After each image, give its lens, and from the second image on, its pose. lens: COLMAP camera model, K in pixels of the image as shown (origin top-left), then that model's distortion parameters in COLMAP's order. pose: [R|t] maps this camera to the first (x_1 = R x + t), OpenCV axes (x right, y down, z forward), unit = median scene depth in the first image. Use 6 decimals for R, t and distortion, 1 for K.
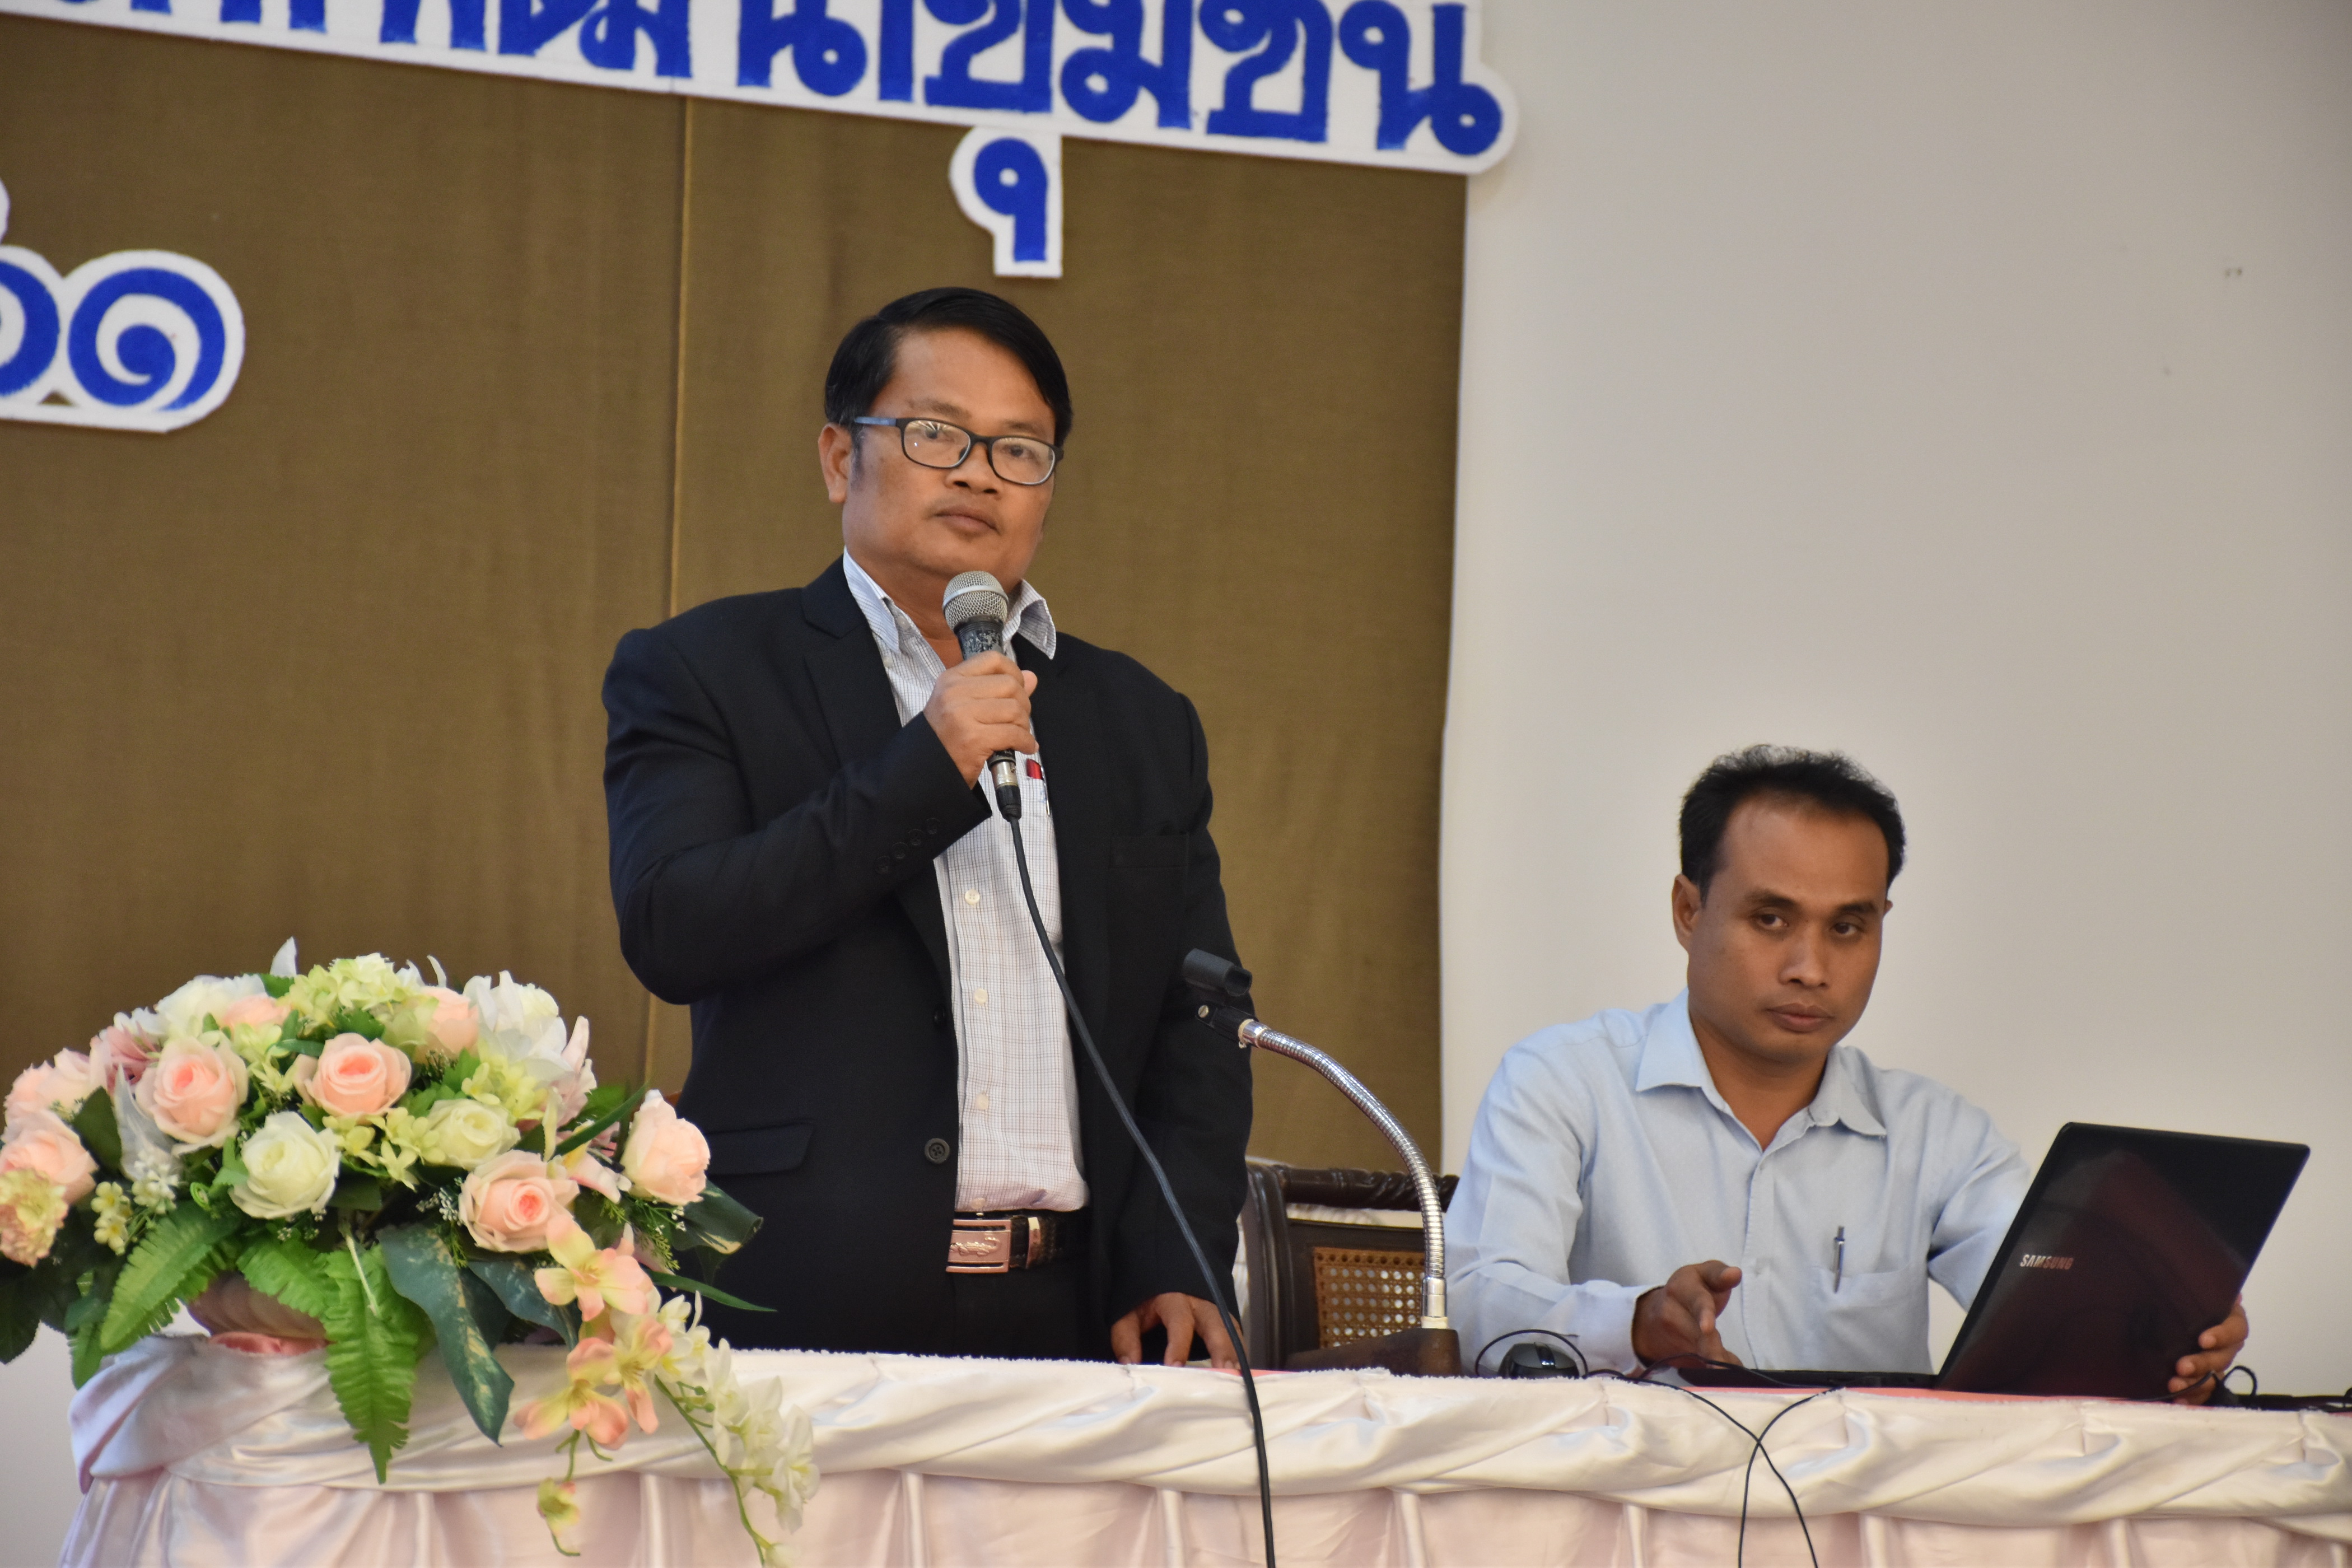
lens RADIAL K [[8107.8, 0, 1169.4], [0, 8107.8, 786.1], [0, 0, 1]] dist [1.141985, 2.156938]
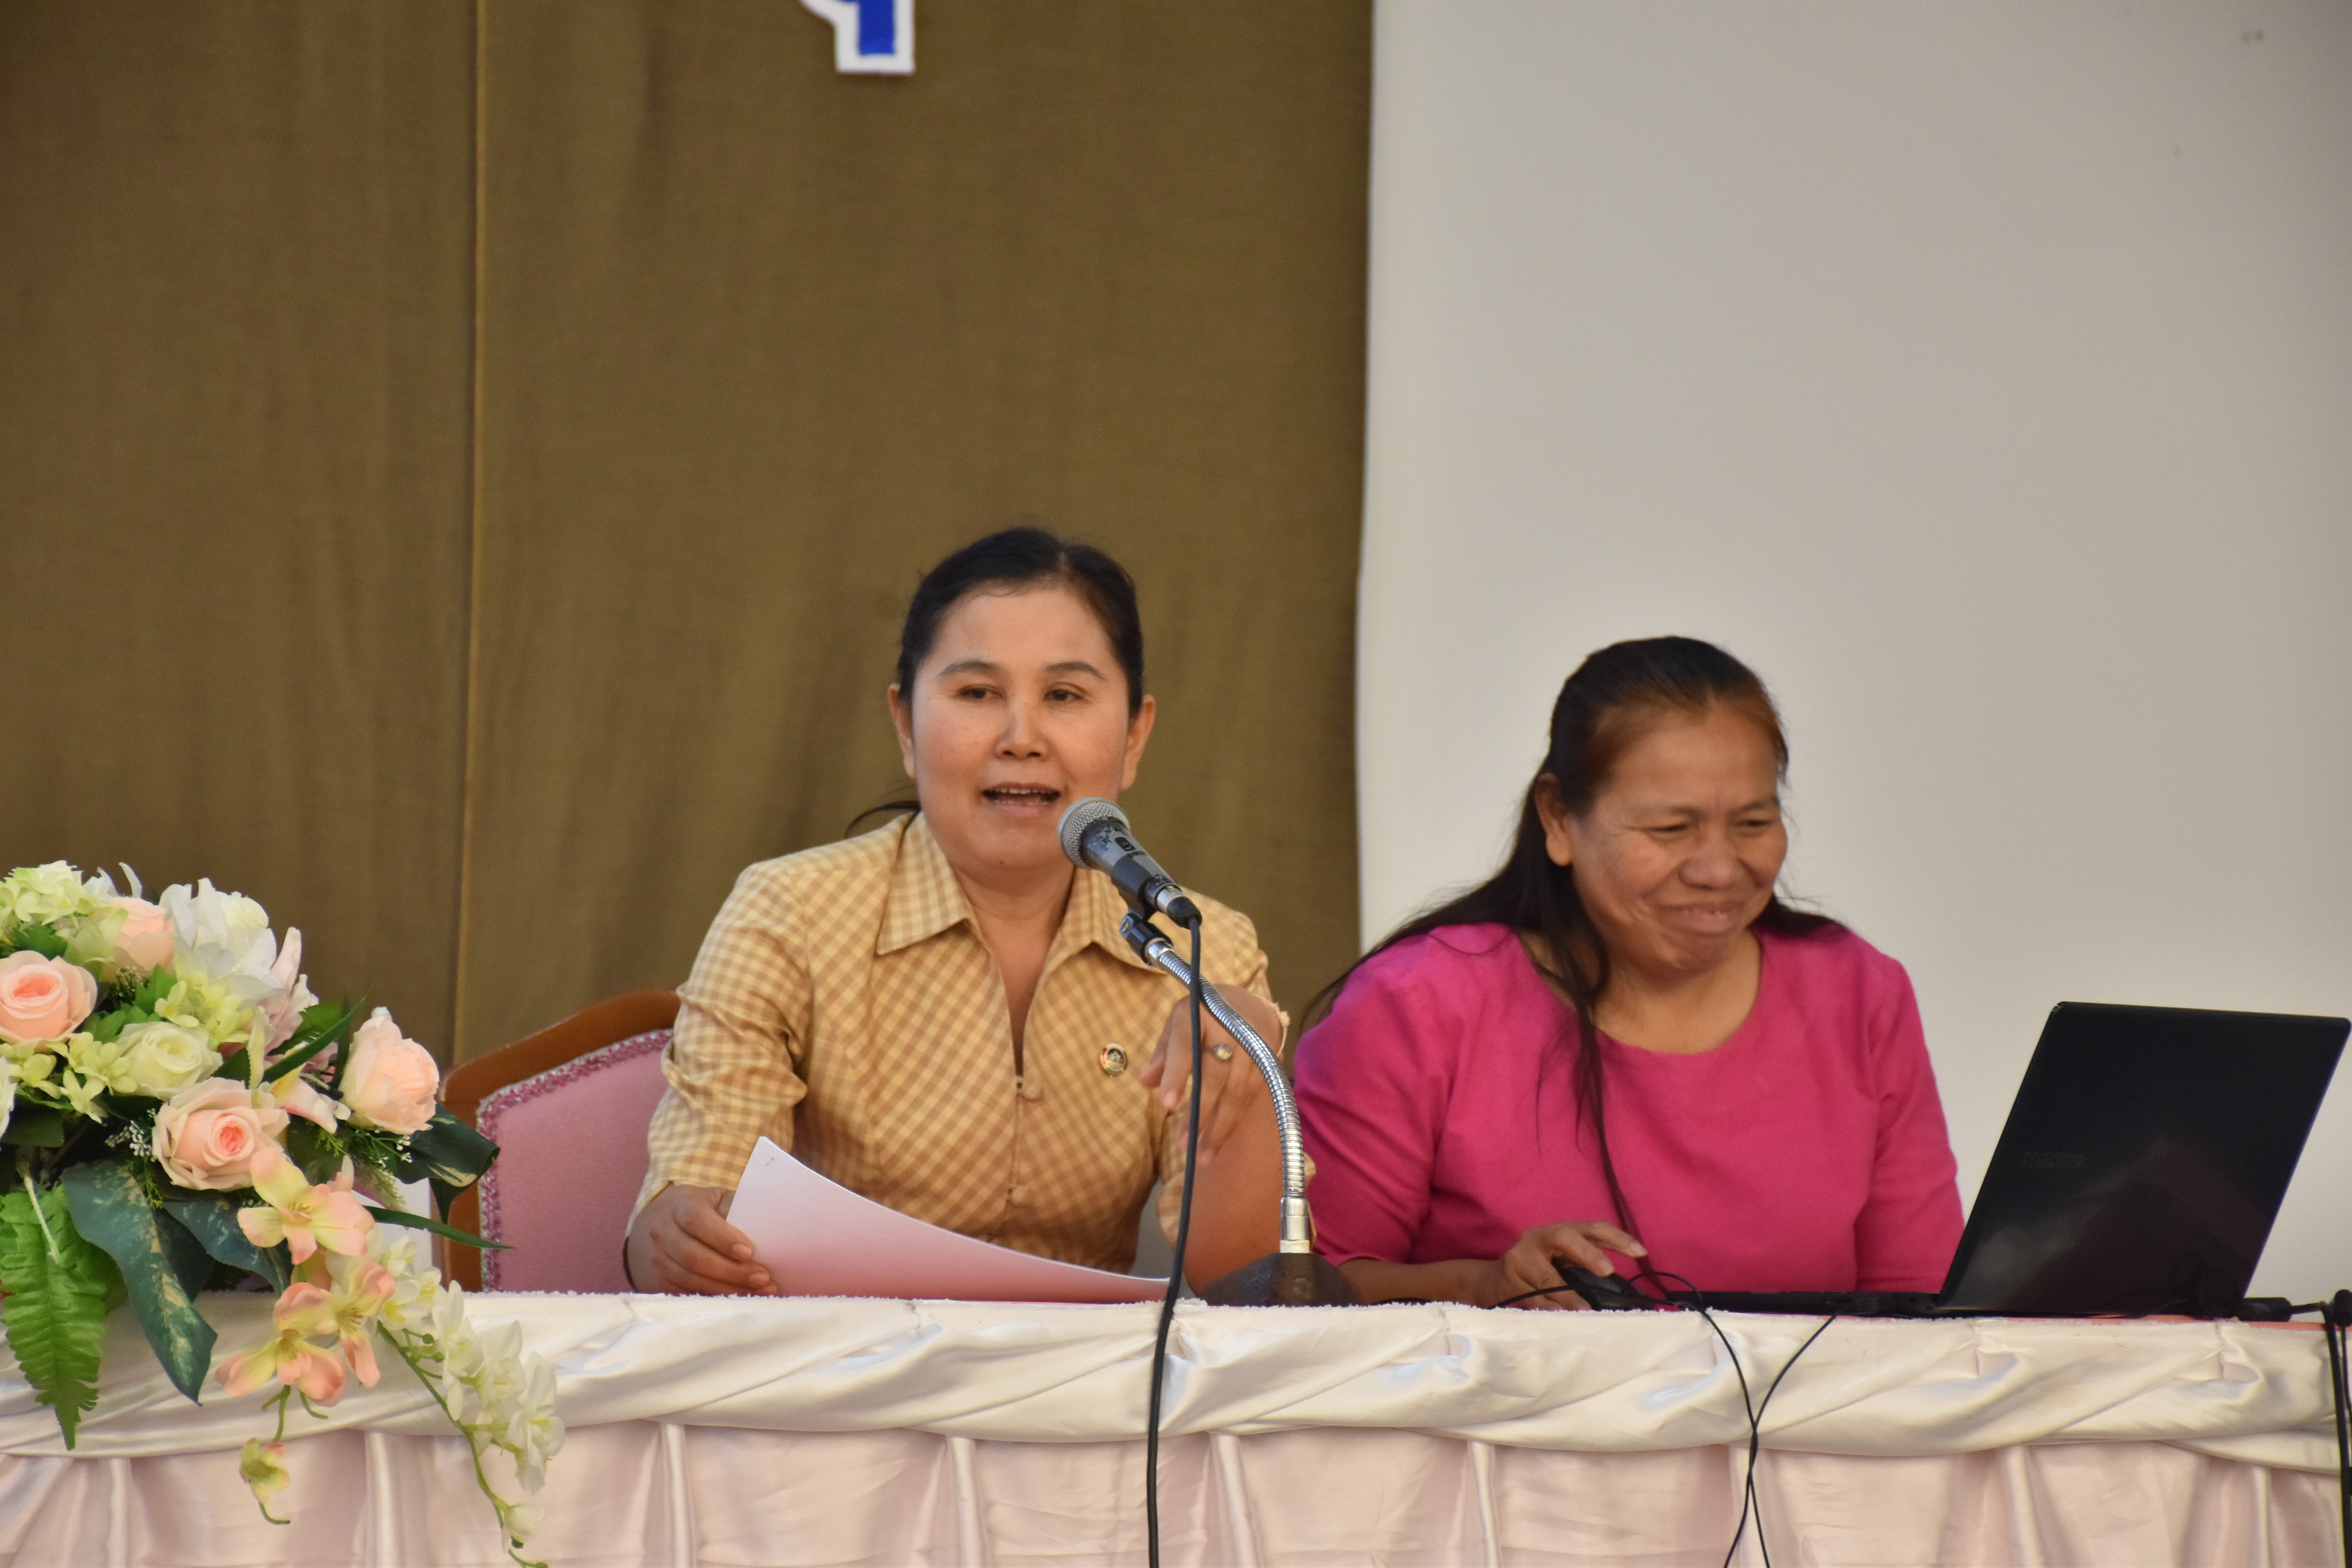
lens RADIAL K [[9407.6, 0, 1166.7], [0, 9407.6, 787.3], [0, 0, 1]] dist [1.401895, 8.900483]
pose [[0.999824, -0.017965, -0.005430, 0.030697], [0.018054, 0.999696, 0.016775, -0.003108], [0.005127, -0.016870, 0.999845, -0.049552]]
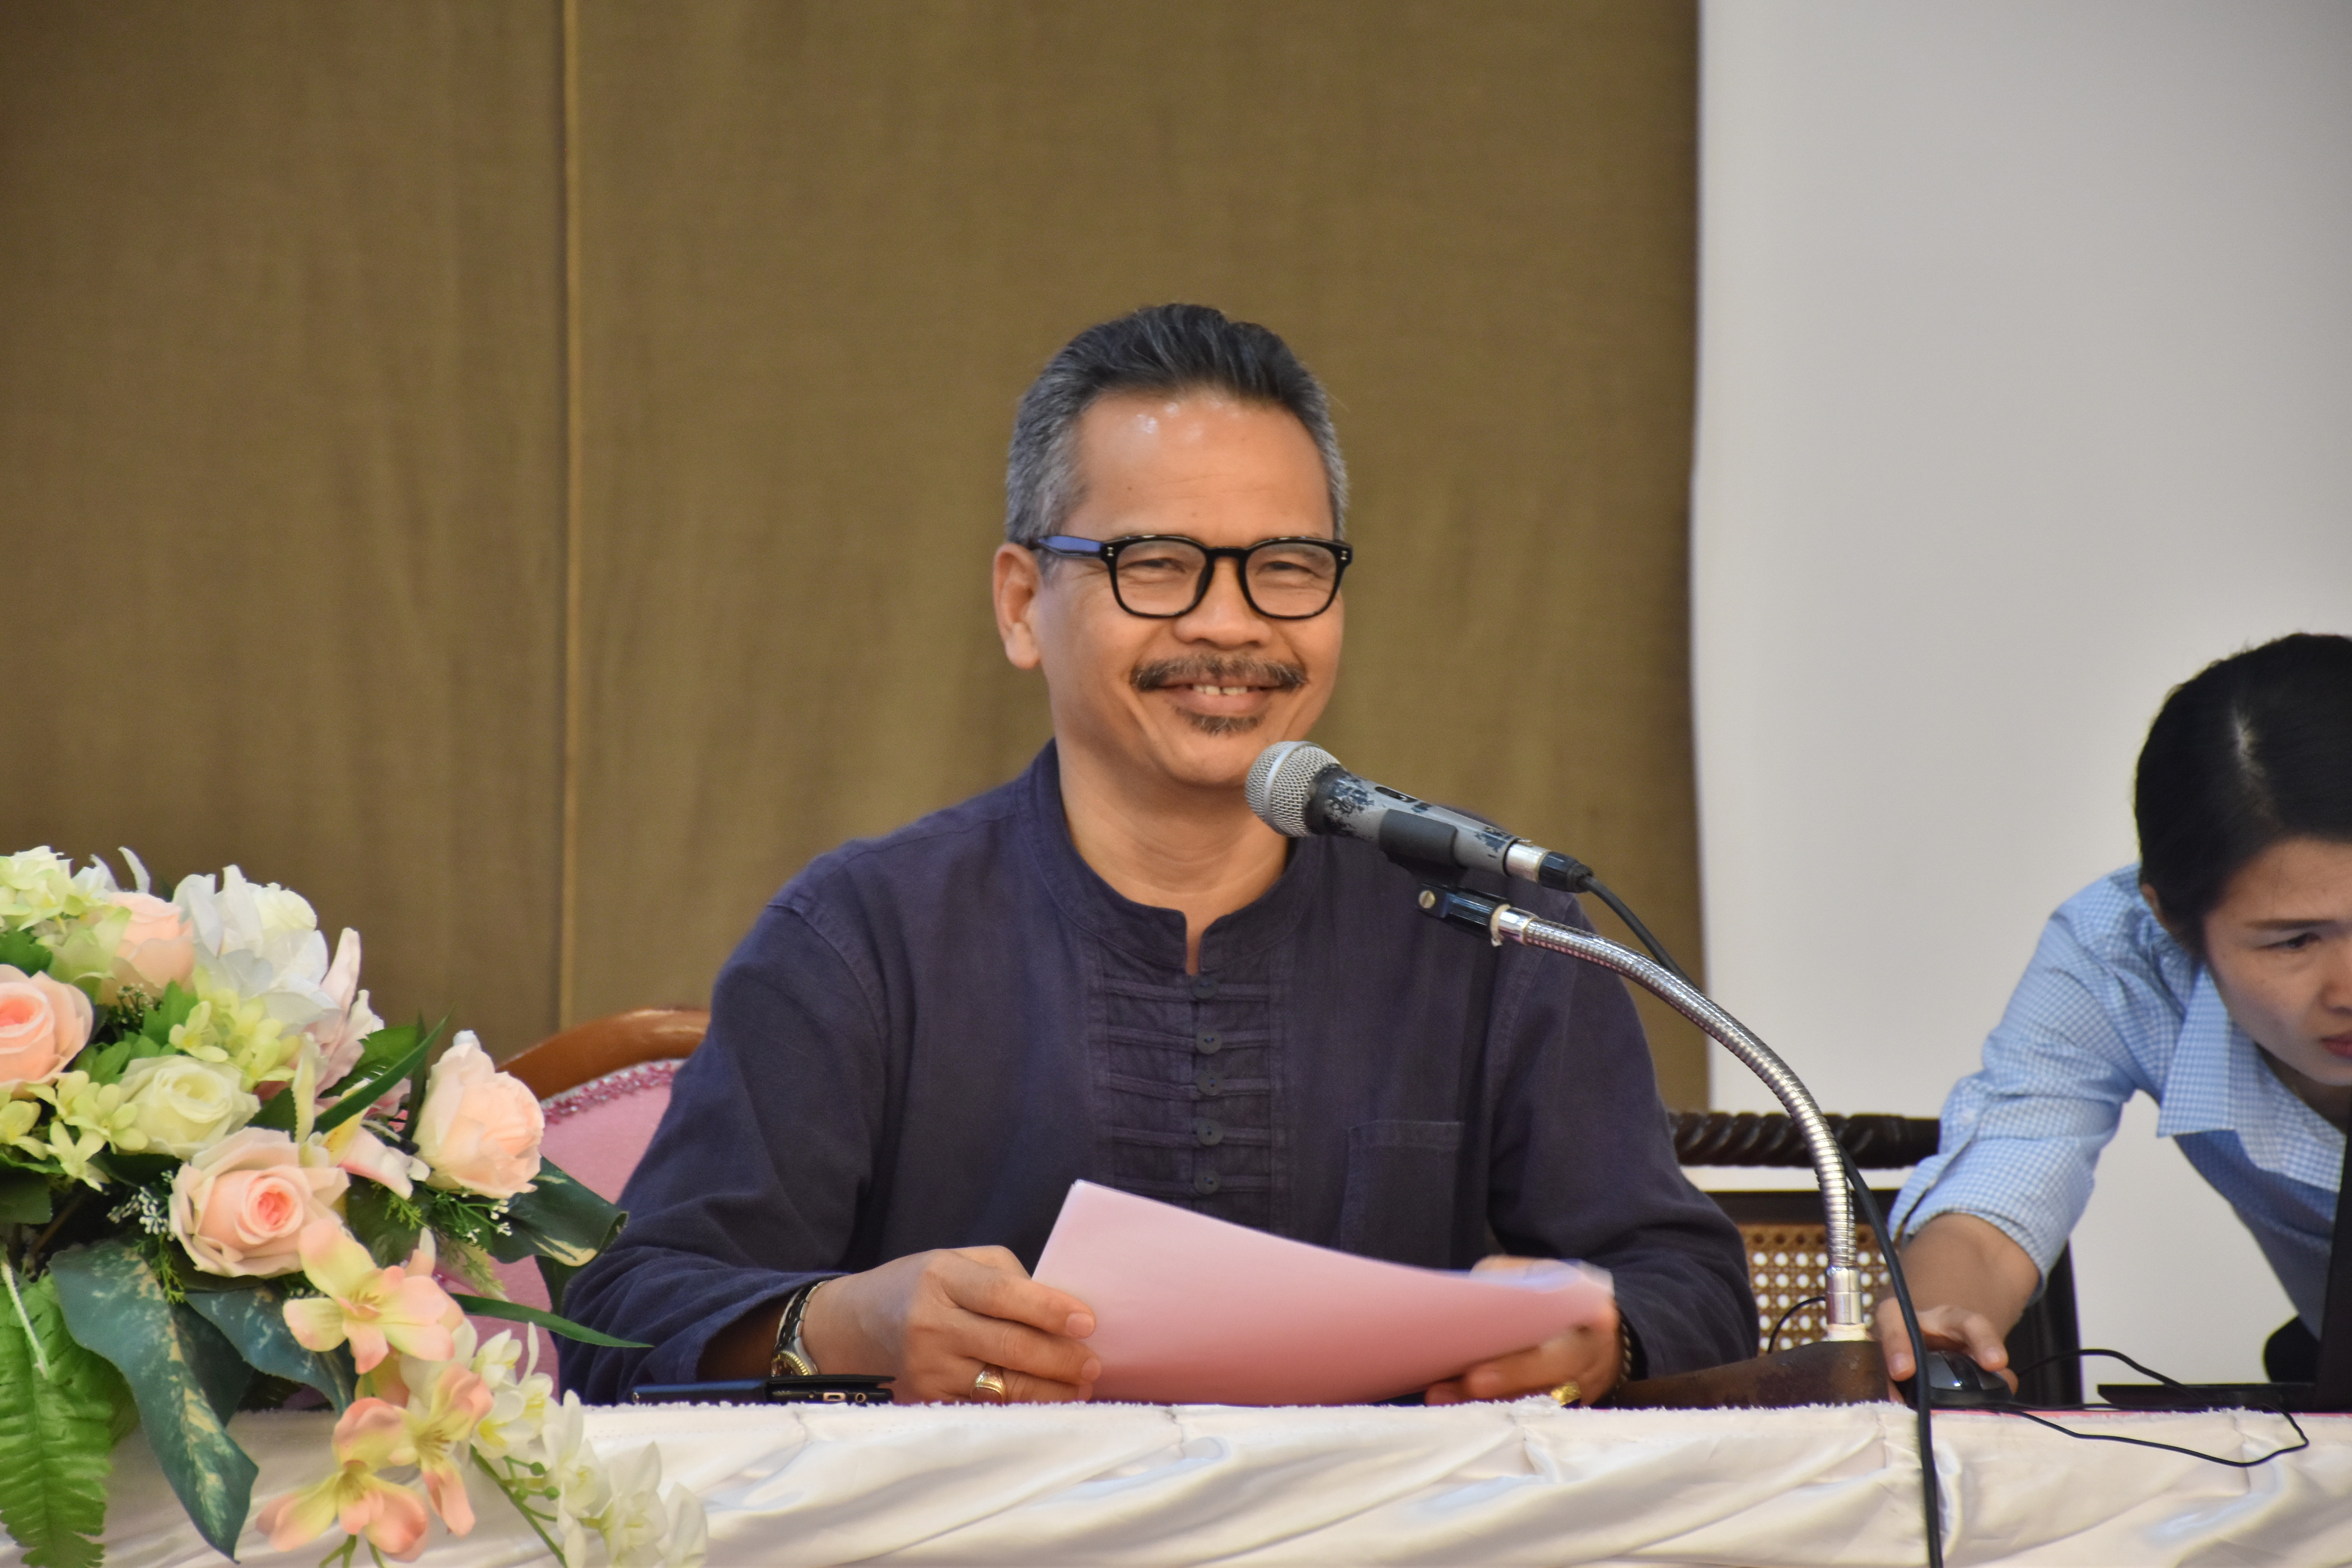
lens RADIAL K [[11223.4, 0, 1175.5], [0, 11223.4, 781.8], [0, 0, 1]] dist [1.999238, 6.698148]
pose [[0.998962, -0.038259, -0.024703, 0.021170], [0.038658, 0.999126, 0.015892, 0.003701], [0.024073, -0.016831, 0.999569, 0.055390]]
